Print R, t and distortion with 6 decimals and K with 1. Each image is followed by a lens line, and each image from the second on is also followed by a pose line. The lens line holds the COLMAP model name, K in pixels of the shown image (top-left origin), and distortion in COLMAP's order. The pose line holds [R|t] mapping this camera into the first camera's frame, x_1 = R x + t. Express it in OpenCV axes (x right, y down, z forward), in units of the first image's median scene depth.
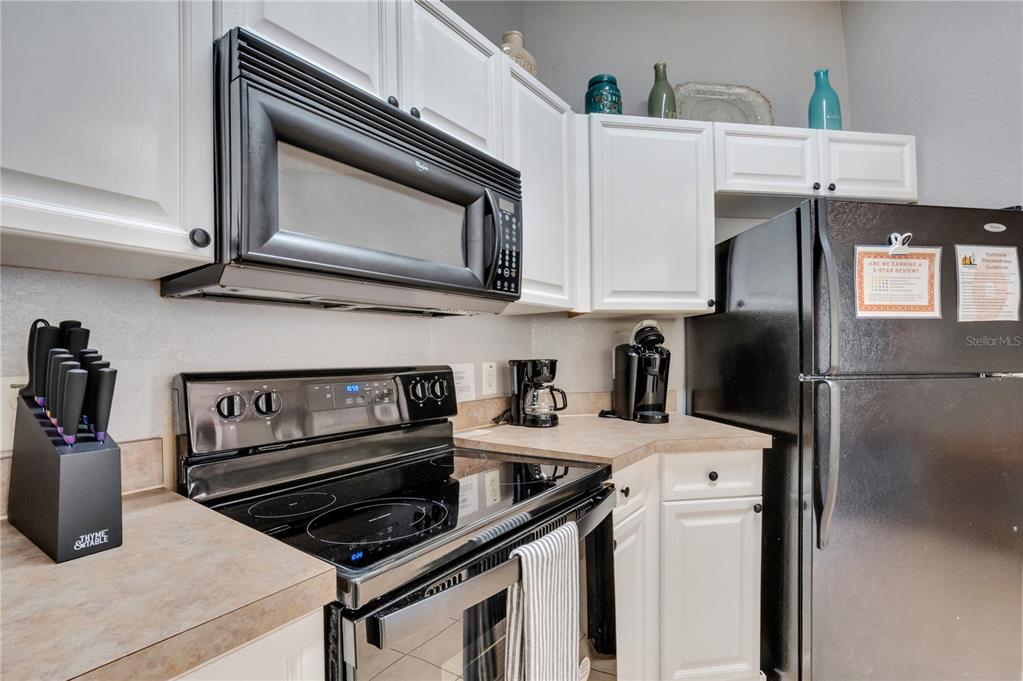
lens RADIAL K [[458.6, 0, 516.1], [0, 458.6, 356.2], [0, 0, 1]] dist [-0.000560, -0.001927]
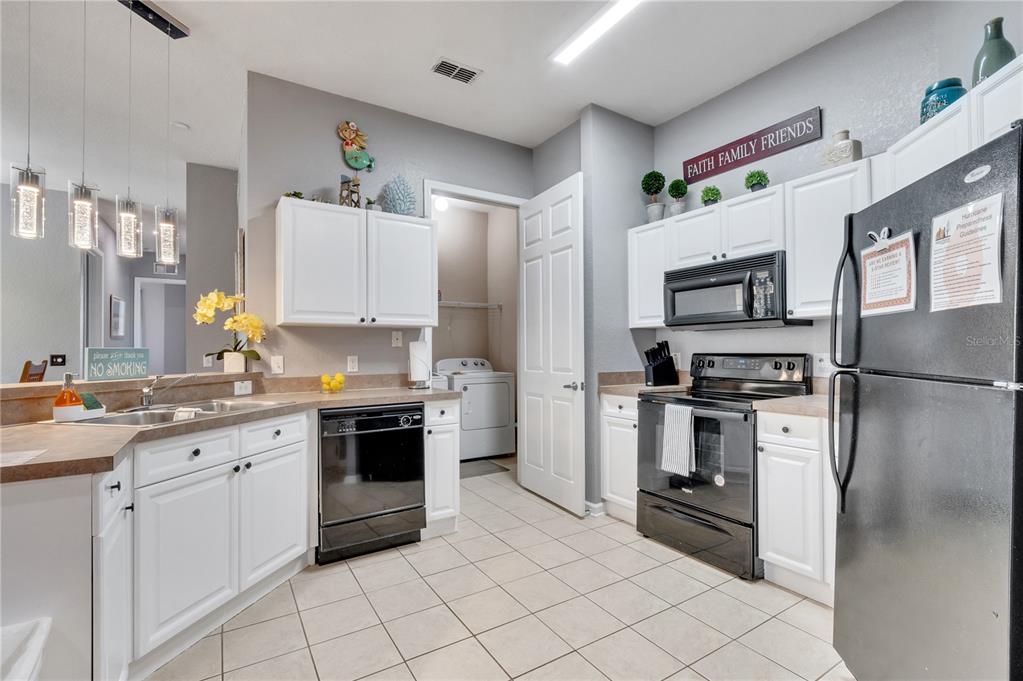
lens RADIAL K [[458.6, 0, 505.5], [0, 458.6, 346.2], [0, 0, 1]] dist [-0.000560, -0.001927]
pose [[-0.350889, 0.003929, -0.936409, 2.019209], [0.009037, 0.999959, 0.000809, -0.022180], [0.936374, -0.008178, -0.350910, 0.576703]]
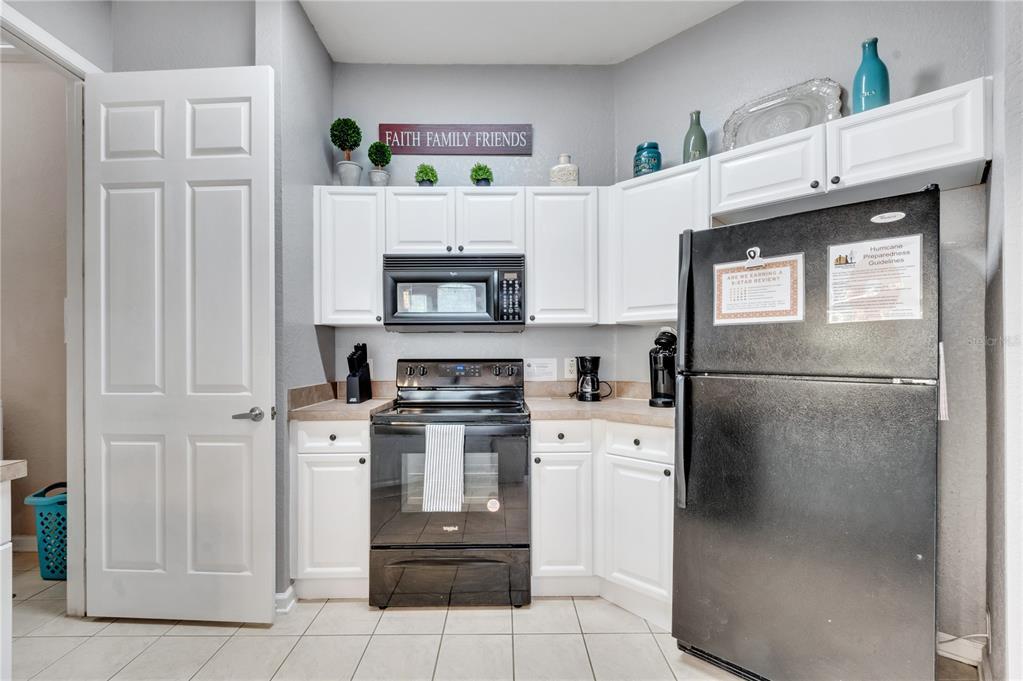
lens RADIAL K [[458.6, 0, 518.6], [0, 458.6, 355.7], [0, 0, 1]] dist [-0.000560, -0.001927]
pose [[0.622382, 0.010946, -0.782637, 1.338492], [-0.004084, 0.999934, 0.010738, -0.013853], [0.782703, -0.003487, 0.622386, -0.147250]]
